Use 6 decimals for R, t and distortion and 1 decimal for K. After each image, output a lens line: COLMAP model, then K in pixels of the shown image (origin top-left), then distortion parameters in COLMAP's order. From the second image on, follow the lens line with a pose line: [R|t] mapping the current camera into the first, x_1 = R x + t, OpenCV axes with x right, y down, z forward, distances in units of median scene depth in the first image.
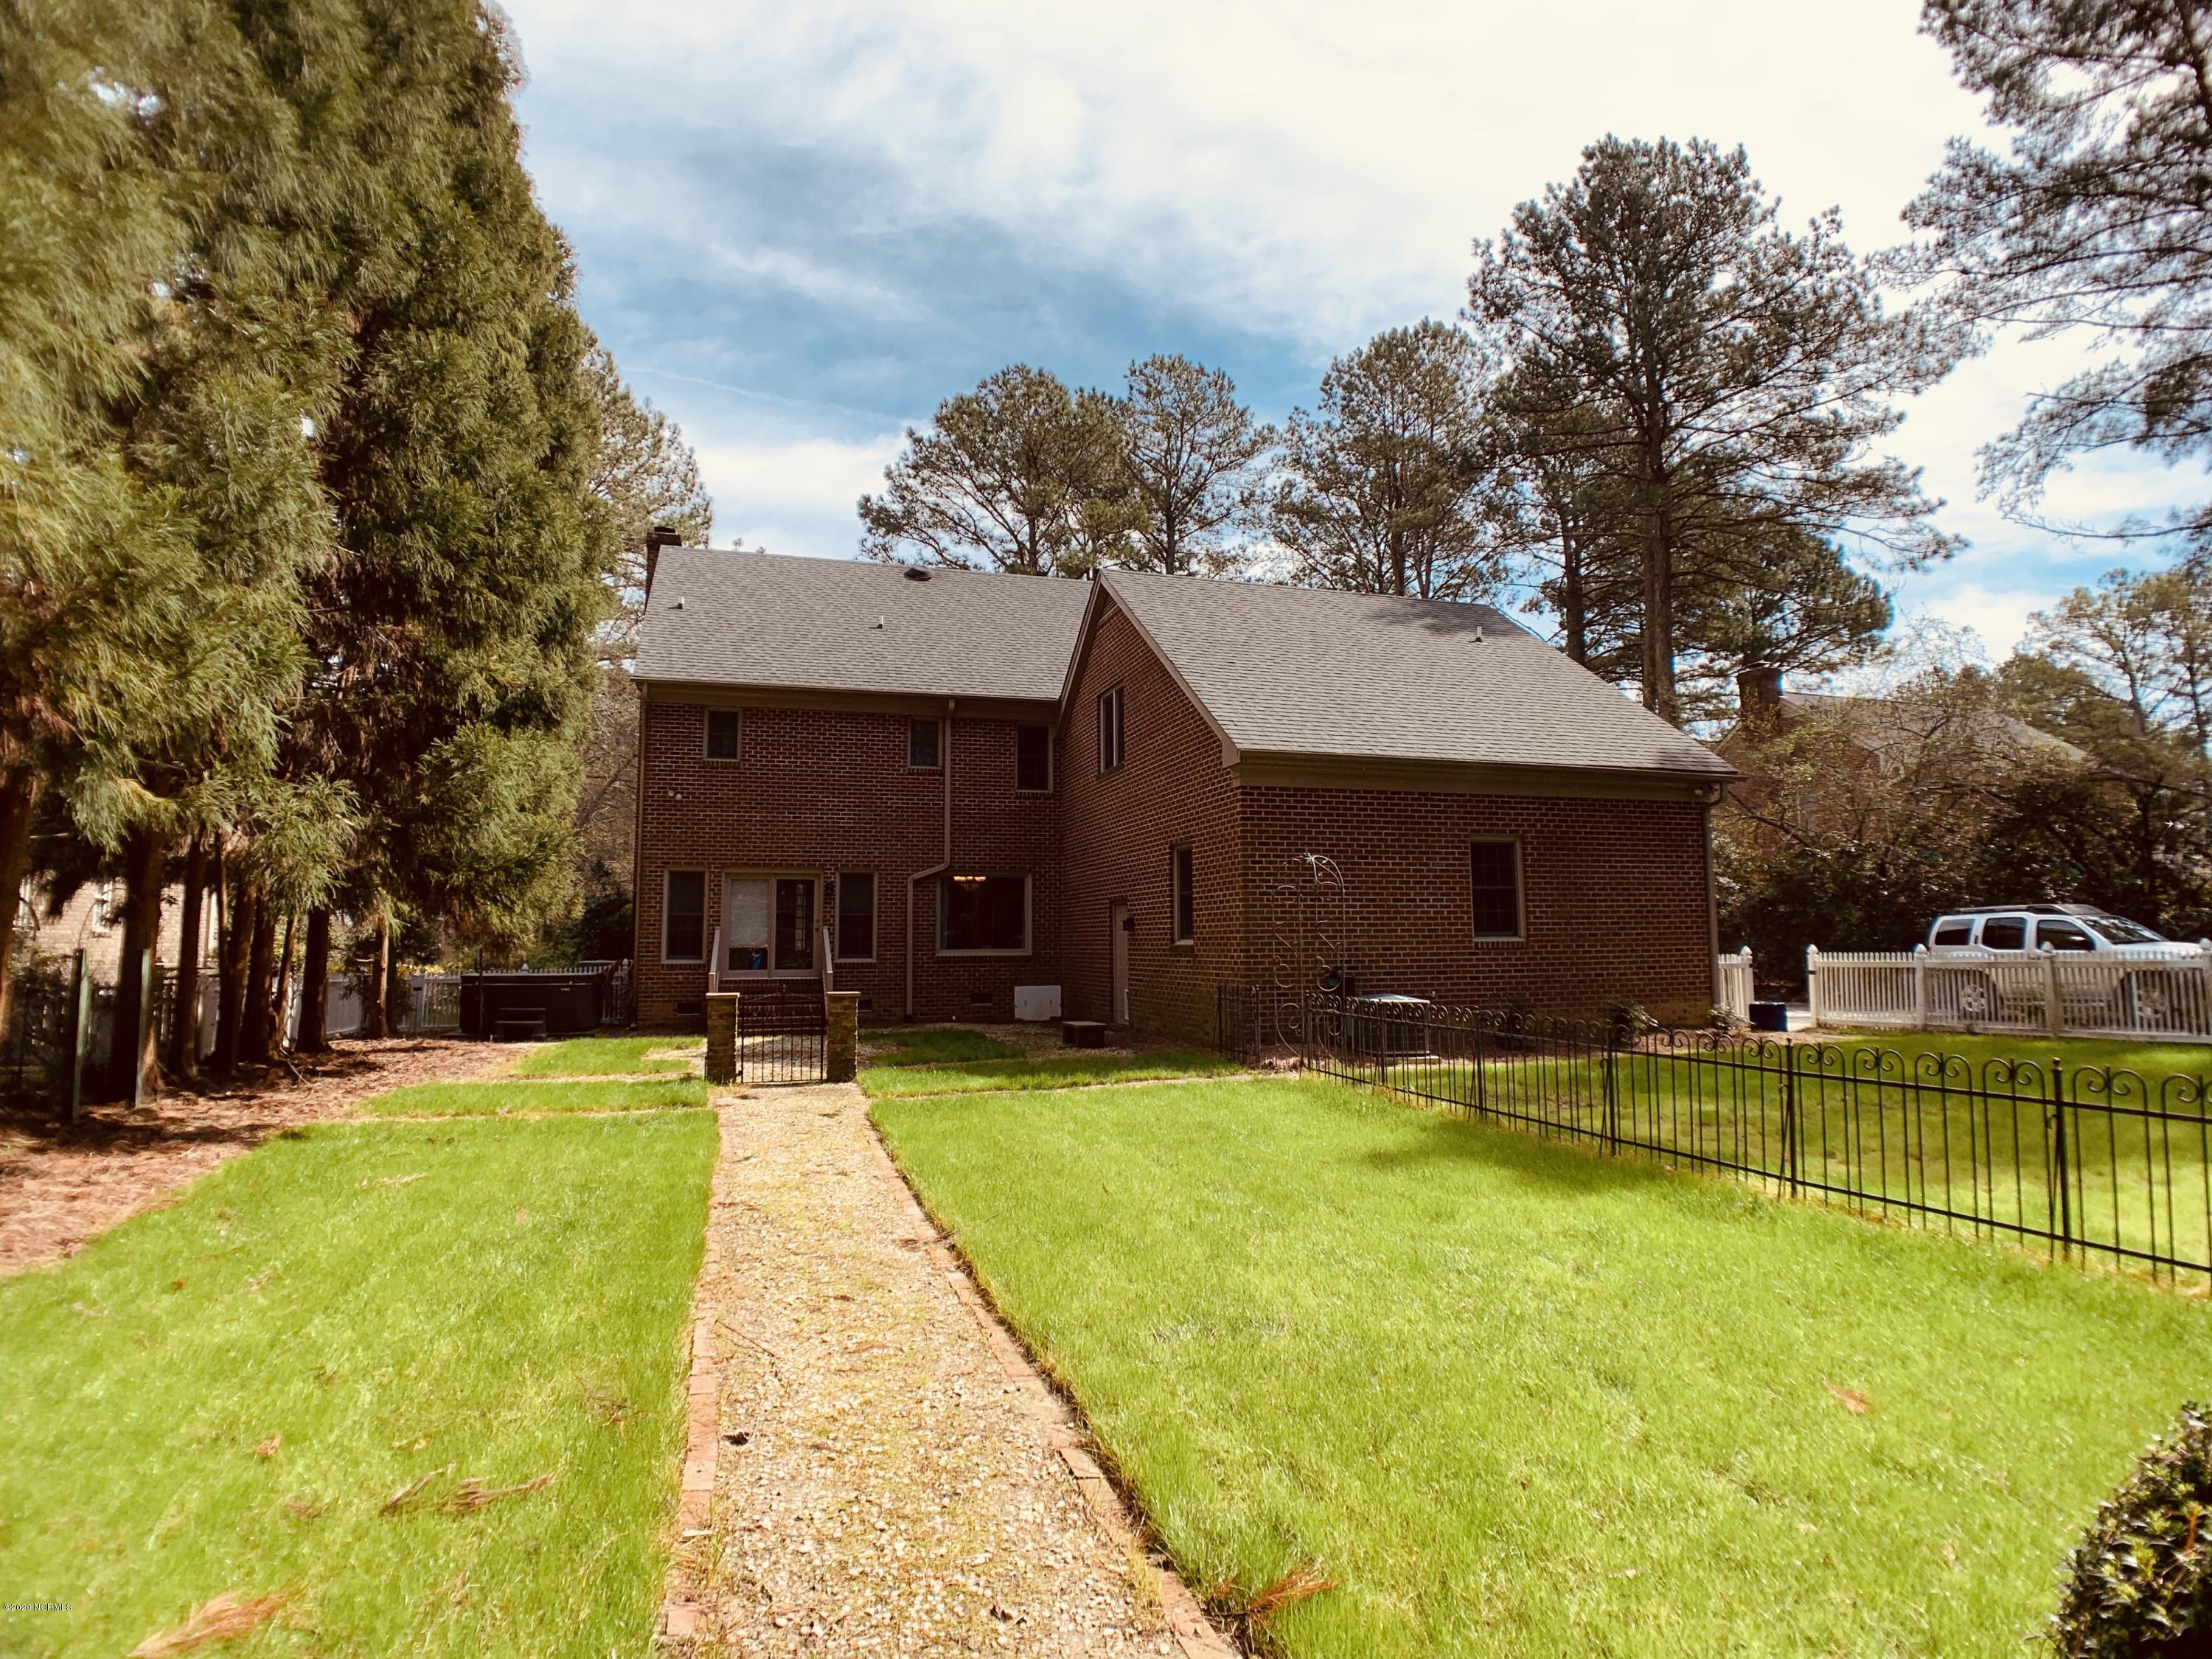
lens RADIAL K [[1169.6, 0, 1104.1], [0, 1169.6, 798.0], [0, 0, 1]] dist [-0.088487, 0.021184]
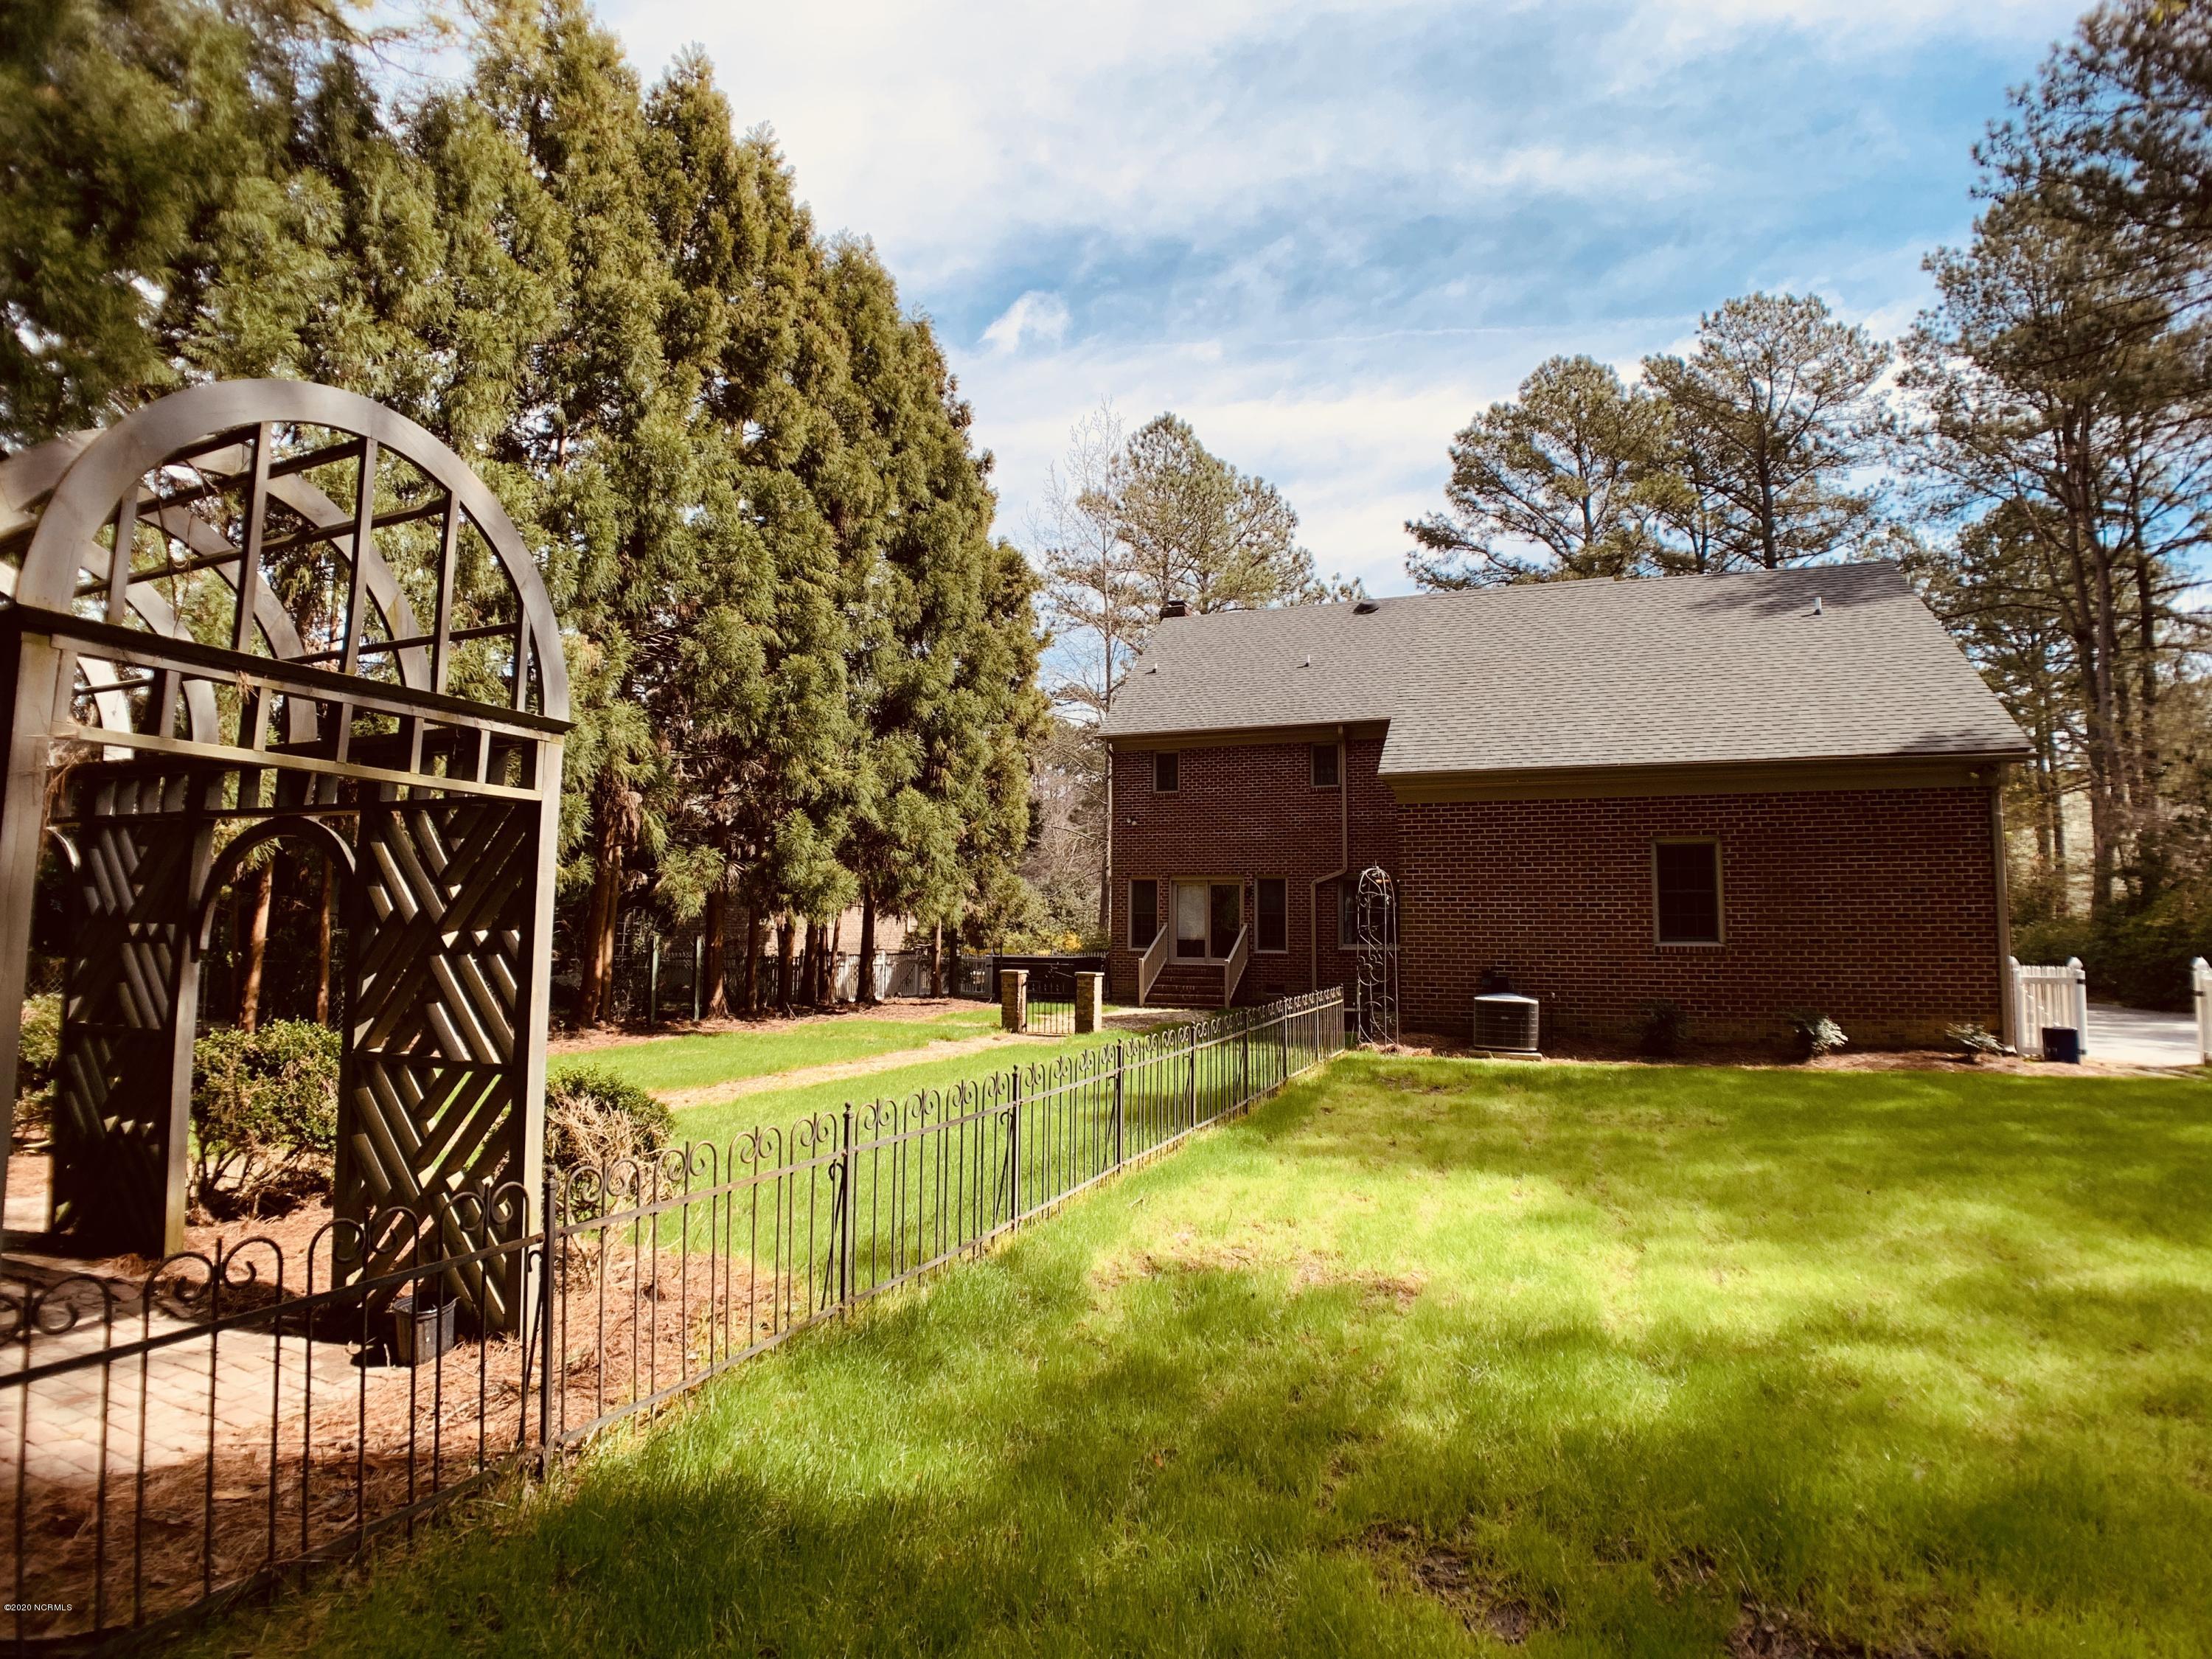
lens RADIAL K [[1169.6, 0, 1104.1], [0, 1169.6, 798.0], [0, 0, 1]] dist [-0.088487, 0.021184]
pose [[0.780408, -0.055644, -0.622790, 0.421714], [0.060885, 0.998062, -0.012879, -0.013805], [0.622300, -0.027868, 0.782283, -0.045688]]
